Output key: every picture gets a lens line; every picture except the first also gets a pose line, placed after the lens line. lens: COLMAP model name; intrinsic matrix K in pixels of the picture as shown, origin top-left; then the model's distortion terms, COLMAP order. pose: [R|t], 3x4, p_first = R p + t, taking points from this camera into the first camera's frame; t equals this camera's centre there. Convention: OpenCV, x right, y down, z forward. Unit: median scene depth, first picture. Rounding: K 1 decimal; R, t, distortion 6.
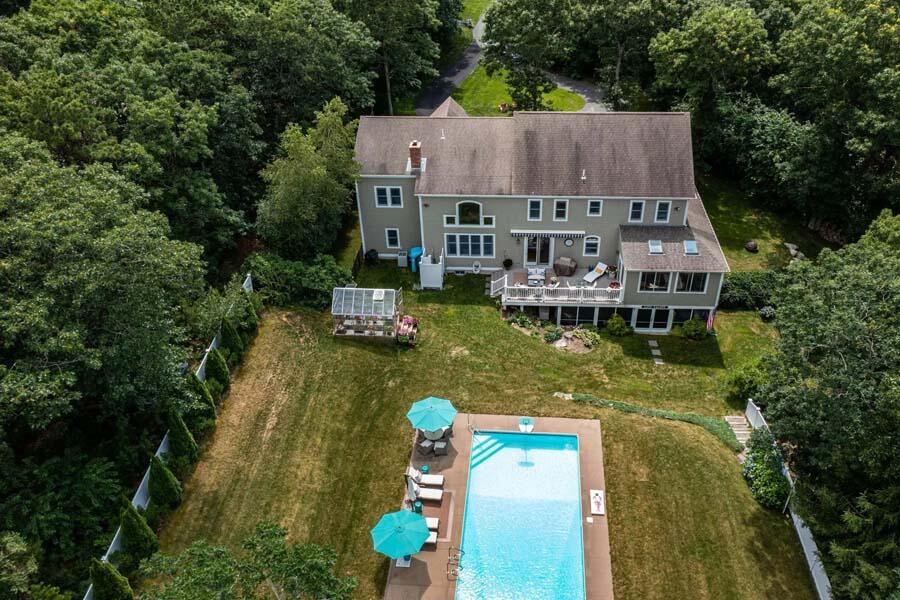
lens RADIAL K [[637.9, 0, 450.0], [0, 637.9, 300.0], [0, 0, 1]] dist [0.002938, 0.006591]
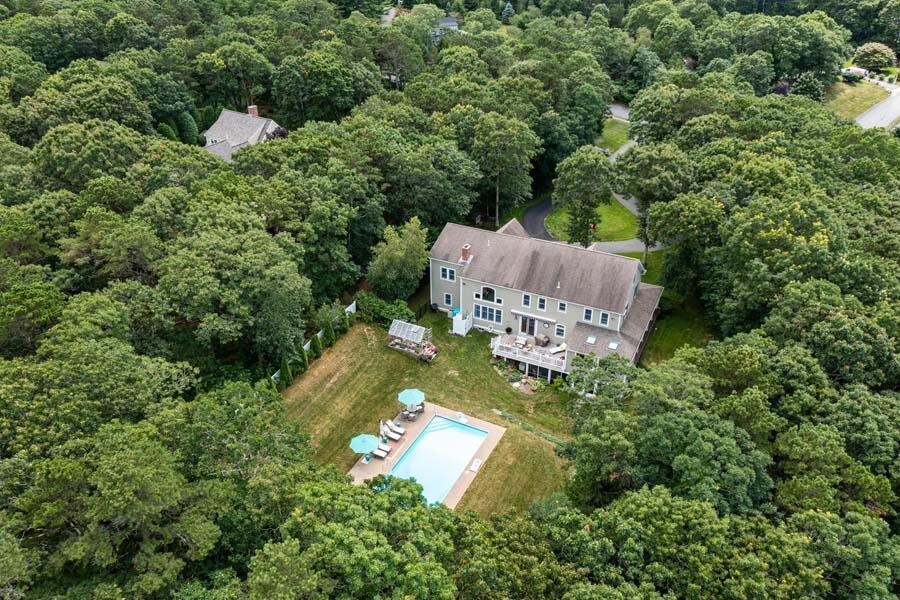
lens RADIAL K [[562.9, 0, 452.2], [0, 562.9, 309.2], [0, 0, 1]] dist [0.001969, 0.001617]
pose [[0.936616, 0.214971, -0.276655, 0.358752], [-0.235145, 0.971073, -0.041525, -0.017990], [0.259725, 0.103947, 0.960072, -0.403930]]
